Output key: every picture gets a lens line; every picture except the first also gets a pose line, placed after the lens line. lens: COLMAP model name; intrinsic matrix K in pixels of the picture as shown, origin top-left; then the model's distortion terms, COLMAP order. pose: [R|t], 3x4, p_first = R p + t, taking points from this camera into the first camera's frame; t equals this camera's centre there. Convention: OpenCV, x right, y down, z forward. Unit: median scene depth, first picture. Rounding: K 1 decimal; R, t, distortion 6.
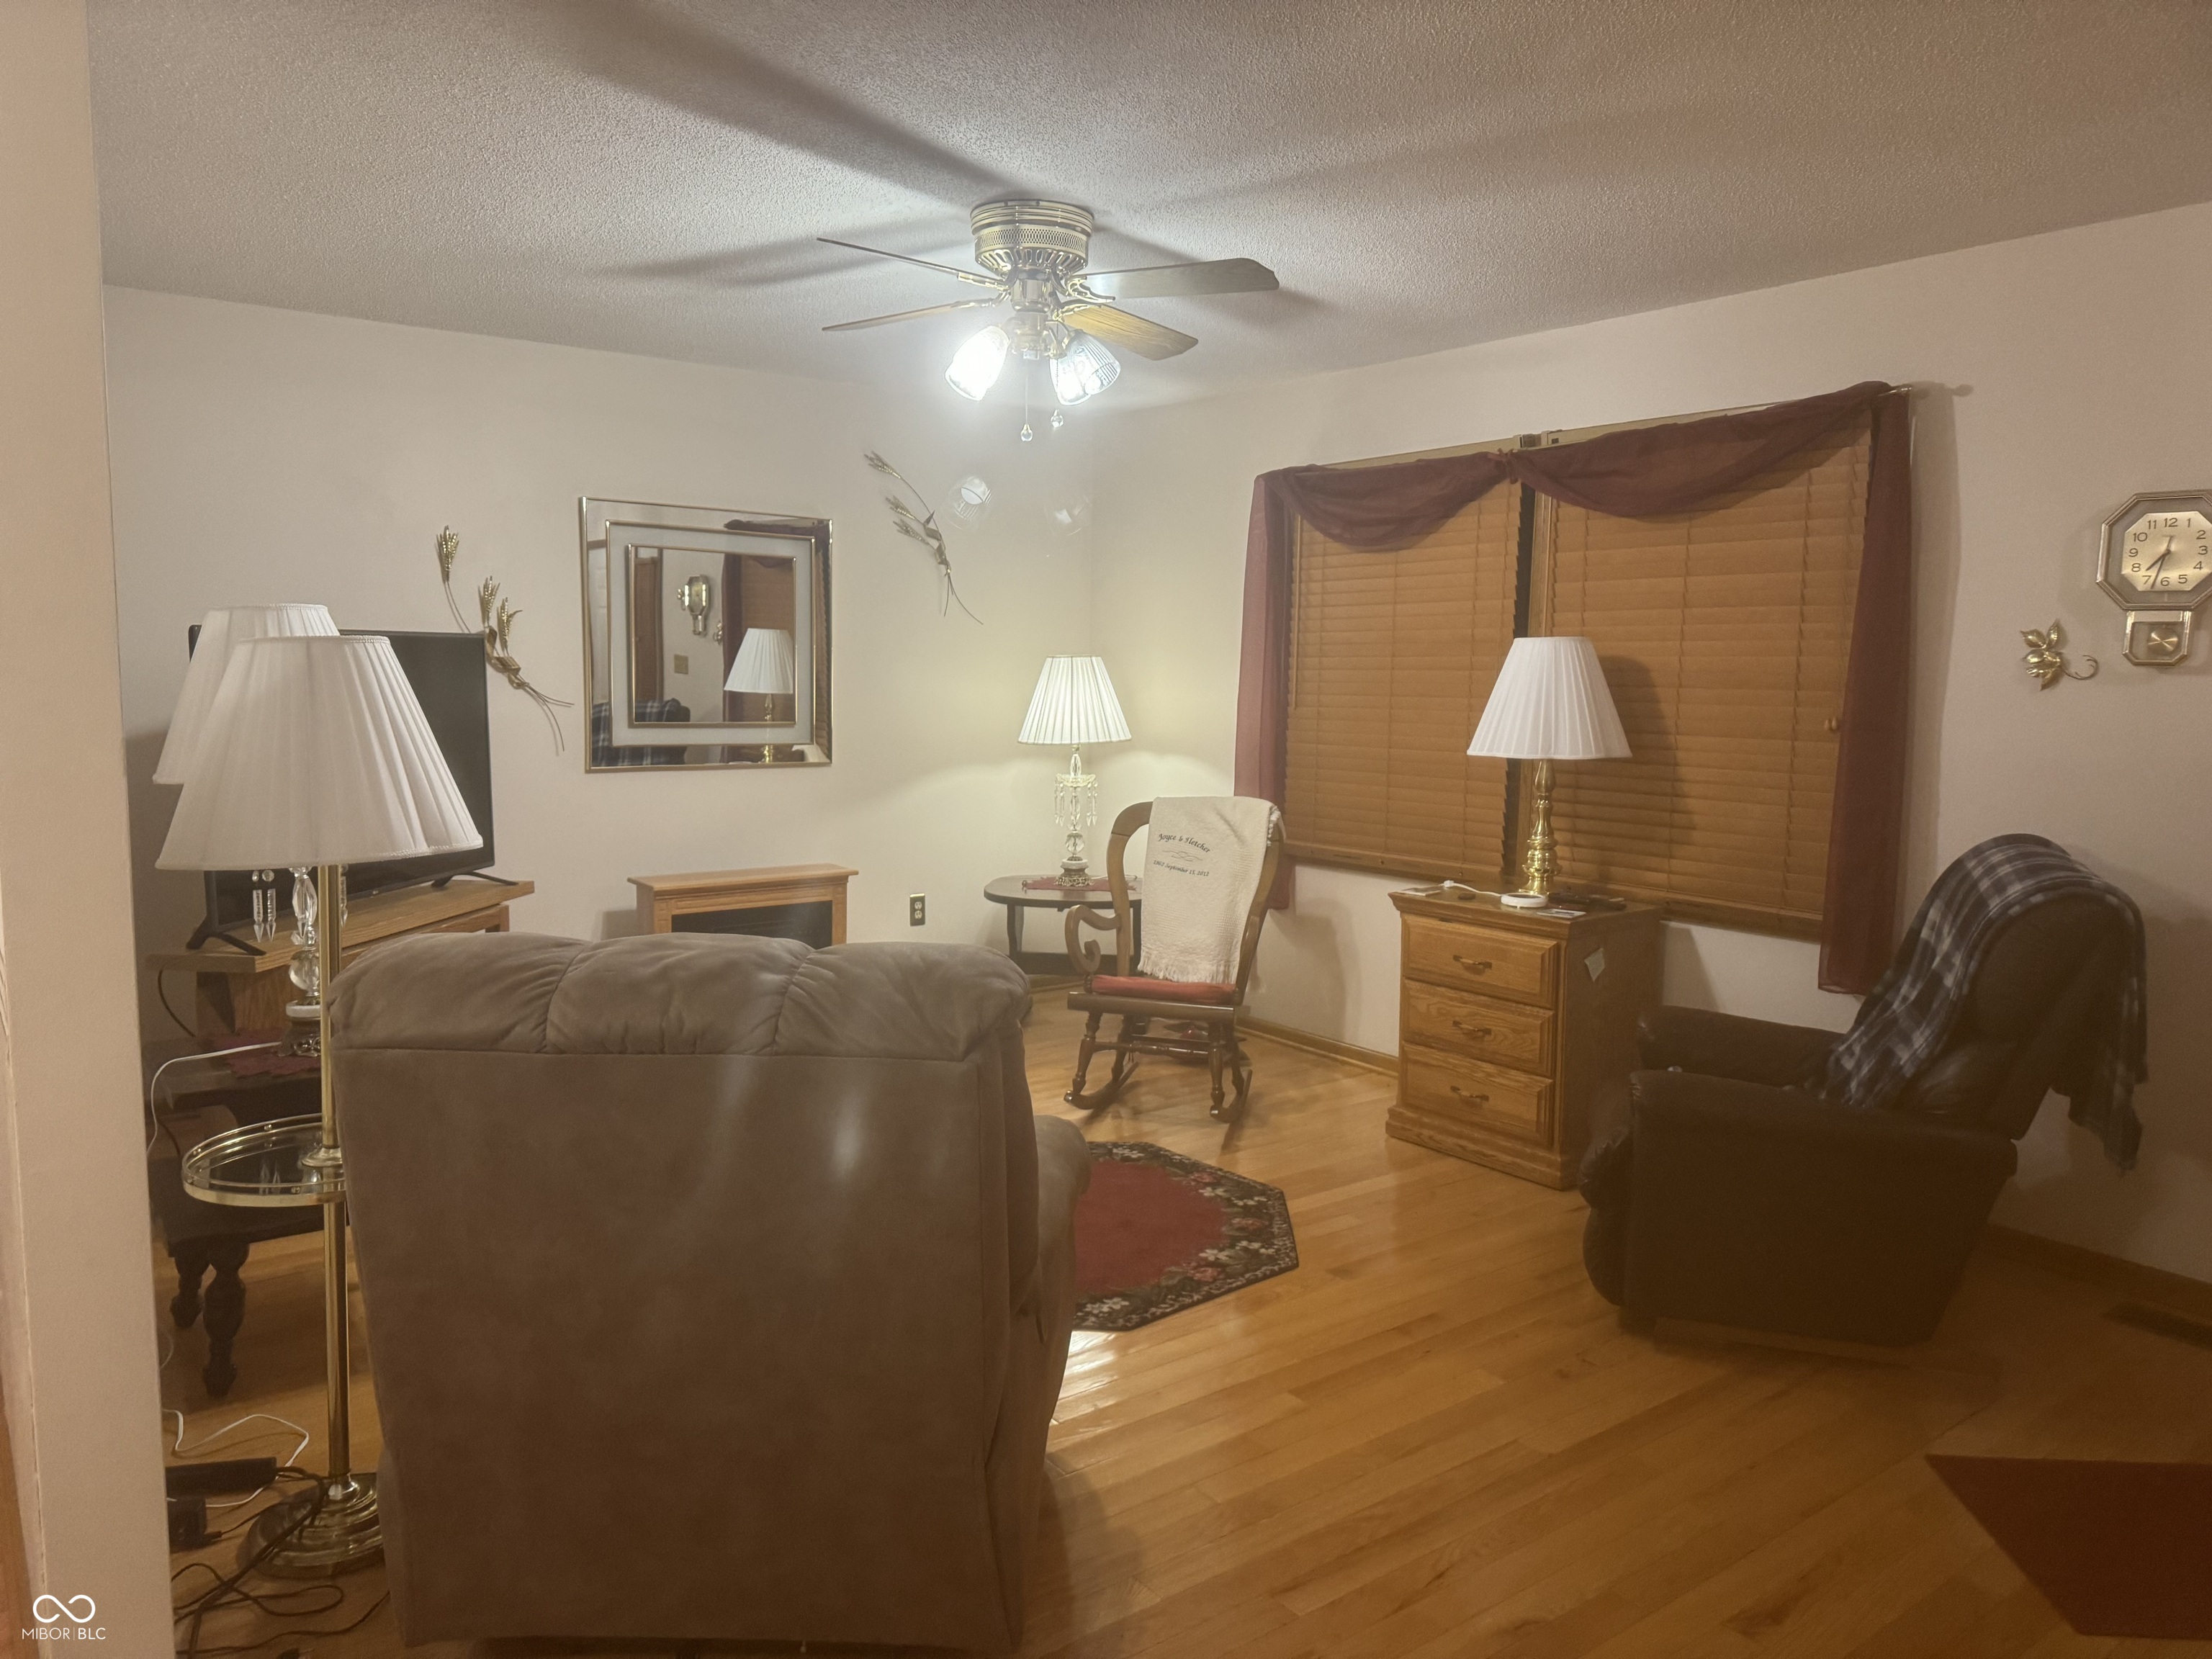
lens RADIAL K [[1578.4, 0, 1106.0], [0, 1578.4, 829.5], [0, 0, 1]] dist [0.072975, -0.069096]
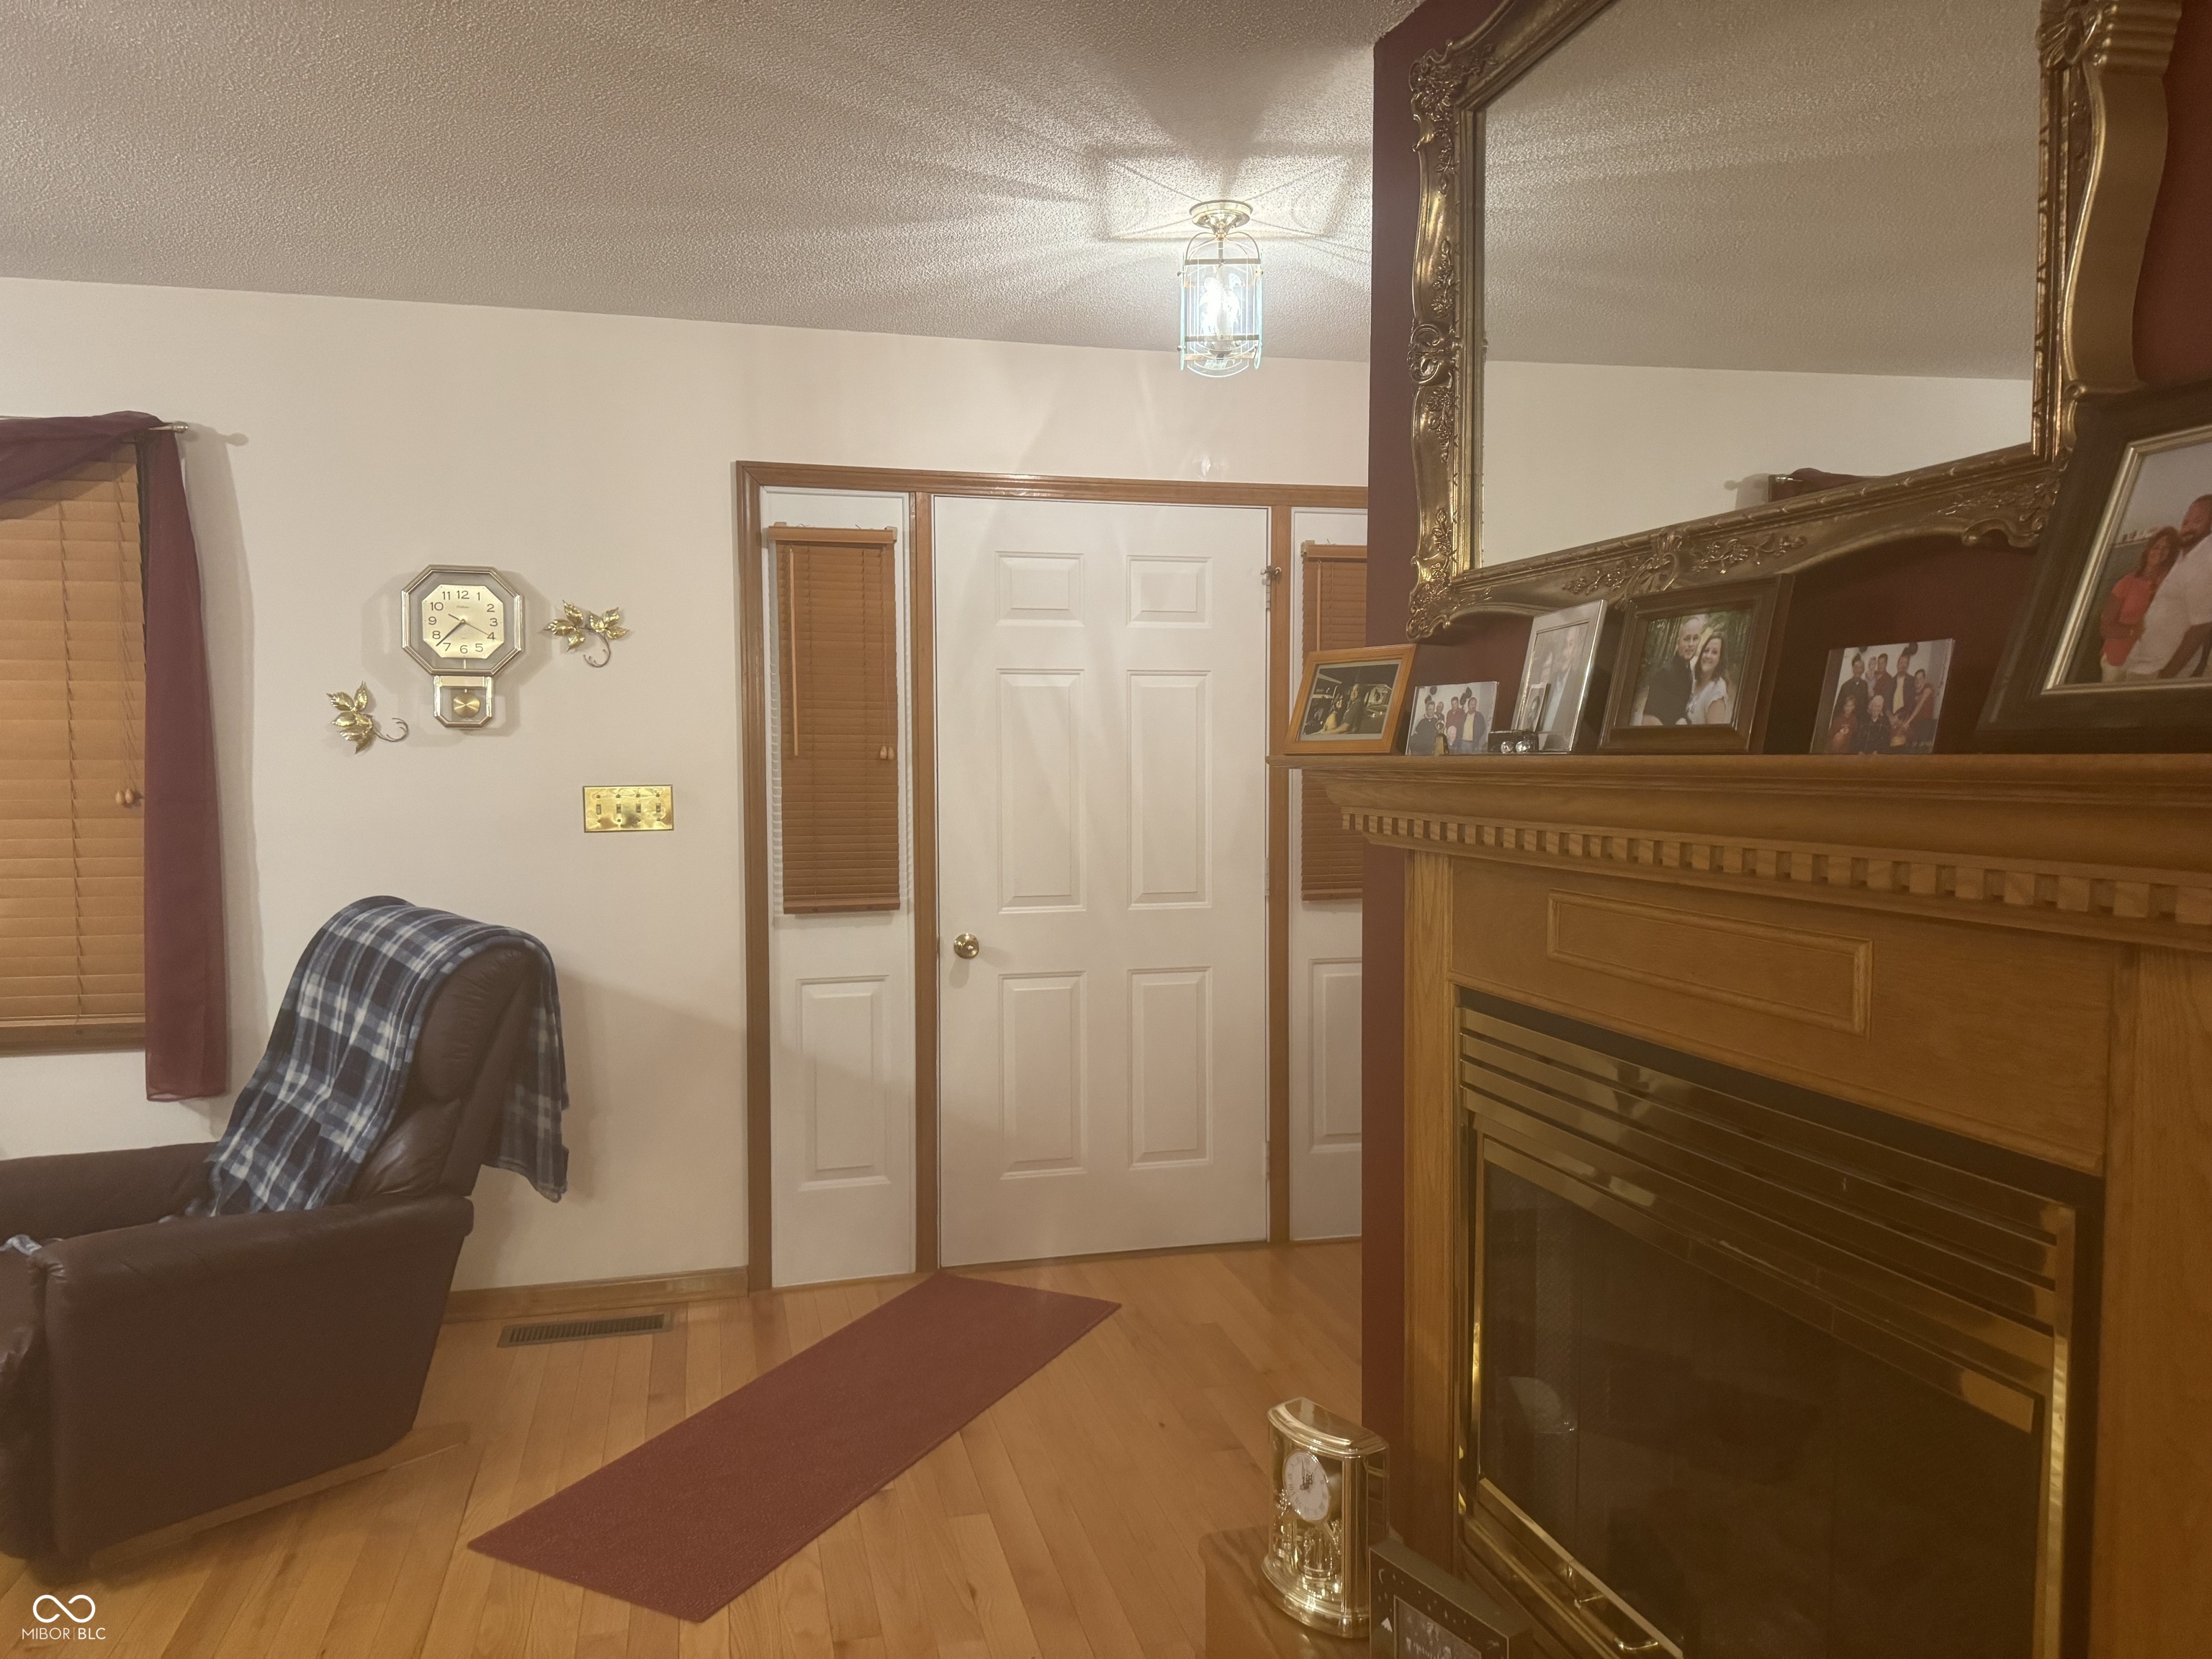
lens RADIAL K [[1578.4, 0, 1106.0], [0, 1578.4, 829.5], [0, 0, 1]] dist [0.072975, -0.069096]
pose [[0.410898, -0.062642, 0.909527, -0.140753], [0.107301, 0.994026, 0.019986, -0.009634], [-0.905345, 0.089381, 0.415164, 0.176549]]
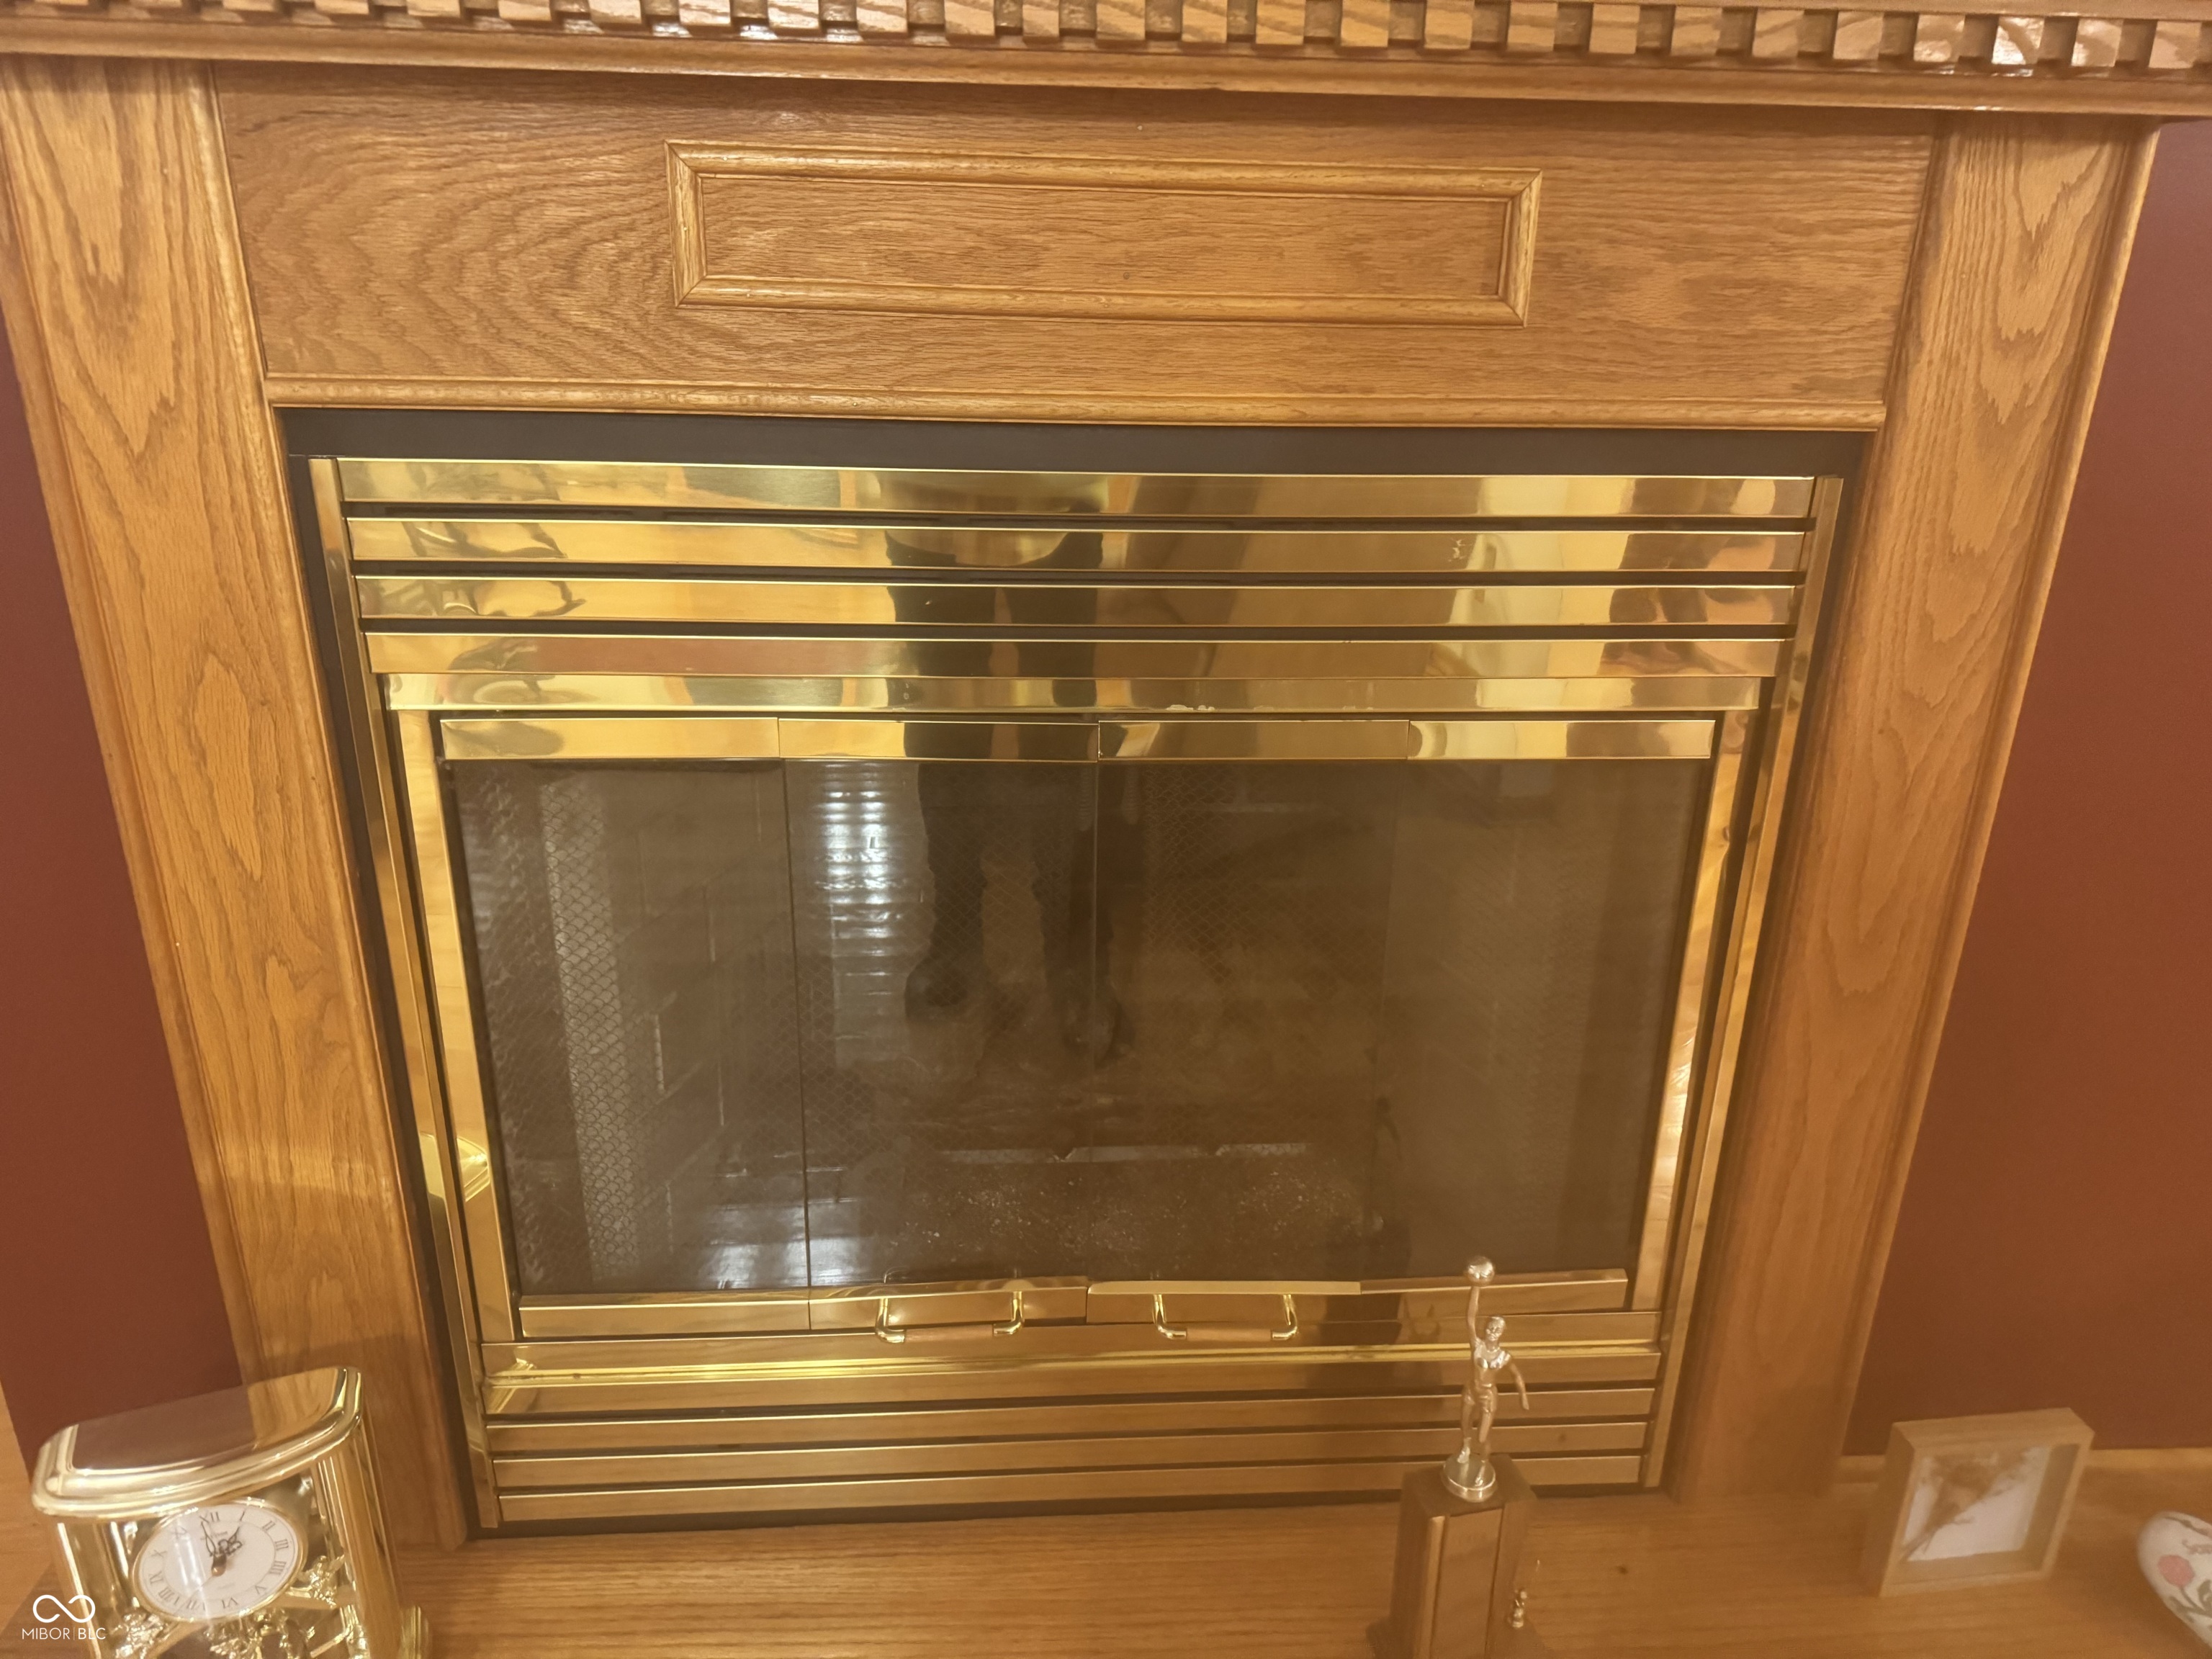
lens RADIAL K [[1578.4, 0, 1106.0], [0, 1578.4, 829.5], [0, 0, 1]] dist [0.072975, -0.069096]
pose [[-0.808180, -0.242556, 0.536667, 0.174382], [0.030593, 0.892729, 0.449554, 0.020803], [-0.588140, 0.379739, -0.714065, 0.438308]]
